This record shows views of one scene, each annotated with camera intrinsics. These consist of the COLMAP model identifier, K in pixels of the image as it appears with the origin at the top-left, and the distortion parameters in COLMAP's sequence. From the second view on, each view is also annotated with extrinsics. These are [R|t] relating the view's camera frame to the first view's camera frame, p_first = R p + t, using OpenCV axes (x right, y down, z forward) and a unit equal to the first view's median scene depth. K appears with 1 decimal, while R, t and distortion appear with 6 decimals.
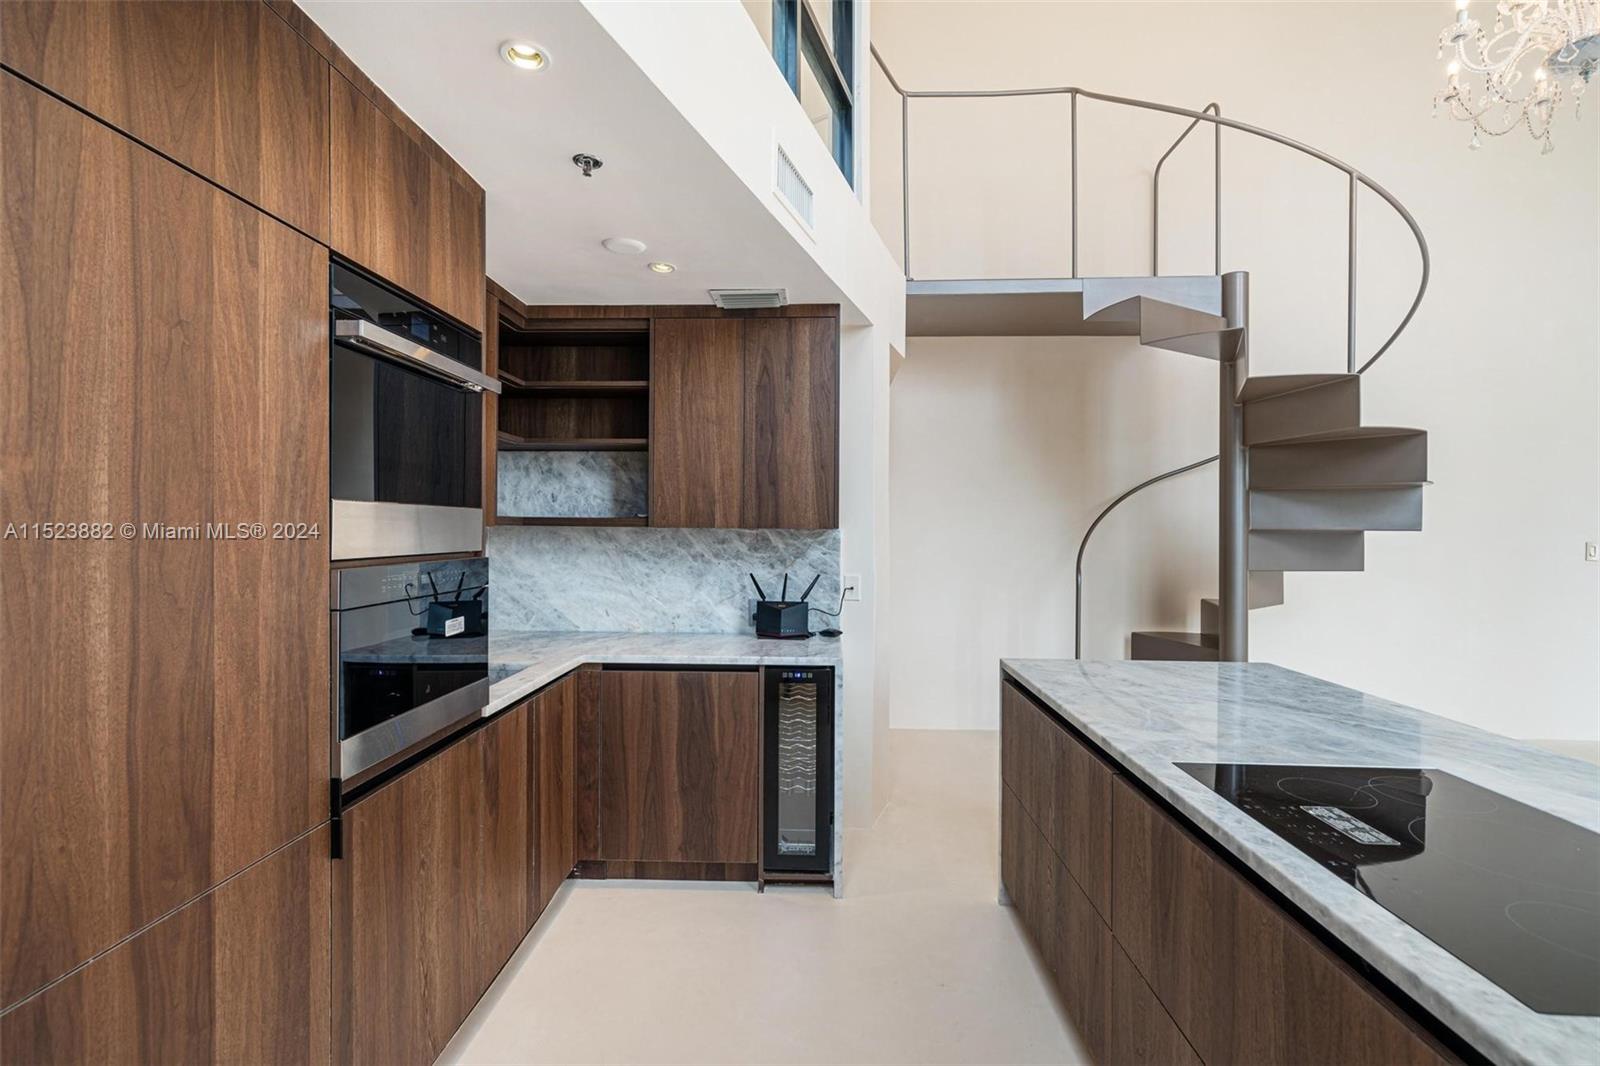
lens RADIAL K [[701.2, 0, 792.5], [0, 701.2, 532.0], [0, 0, 1]] dist [0.002178, 0.000416]
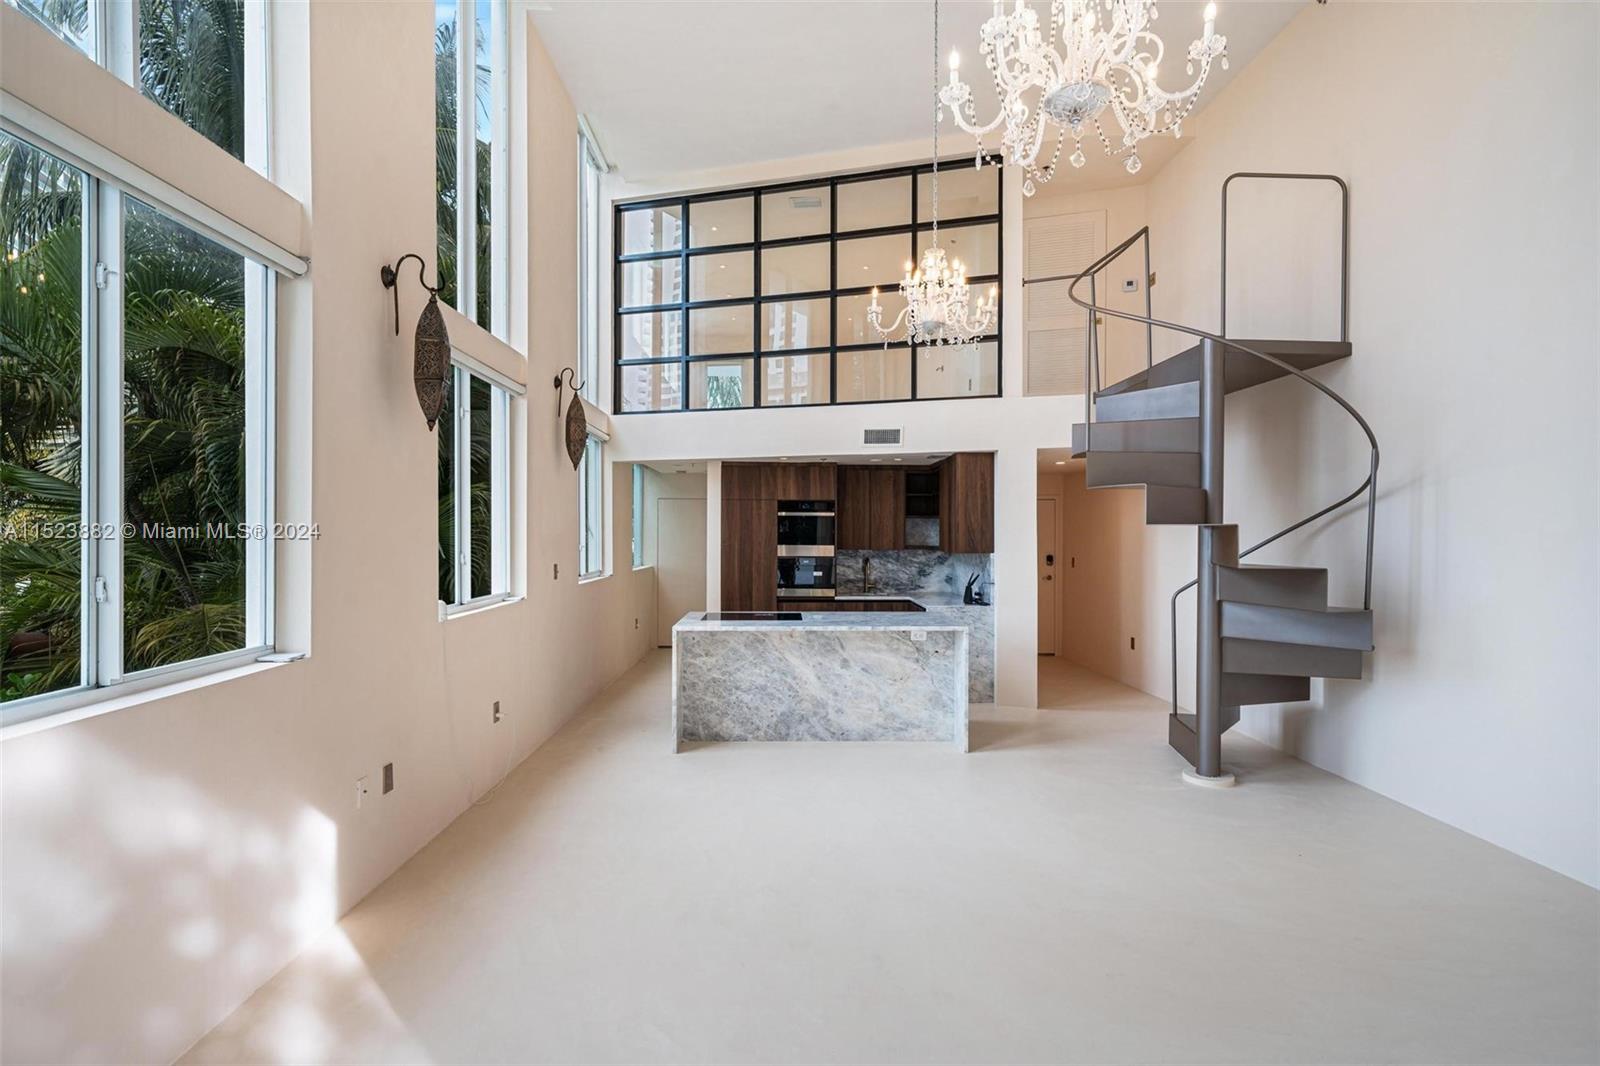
lens RADIAL K [[755.7, 0, 796.1], [0, 755.7, 538.0], [0, 0, 1]] dist [-0.000319, 0.000218]
pose [[0.071422, -0.001923, -0.997444, 5.390278], [-0.010171, 0.999945, -0.002656, -0.089997], [0.997394, 0.010334, 0.071398, 0.734310]]
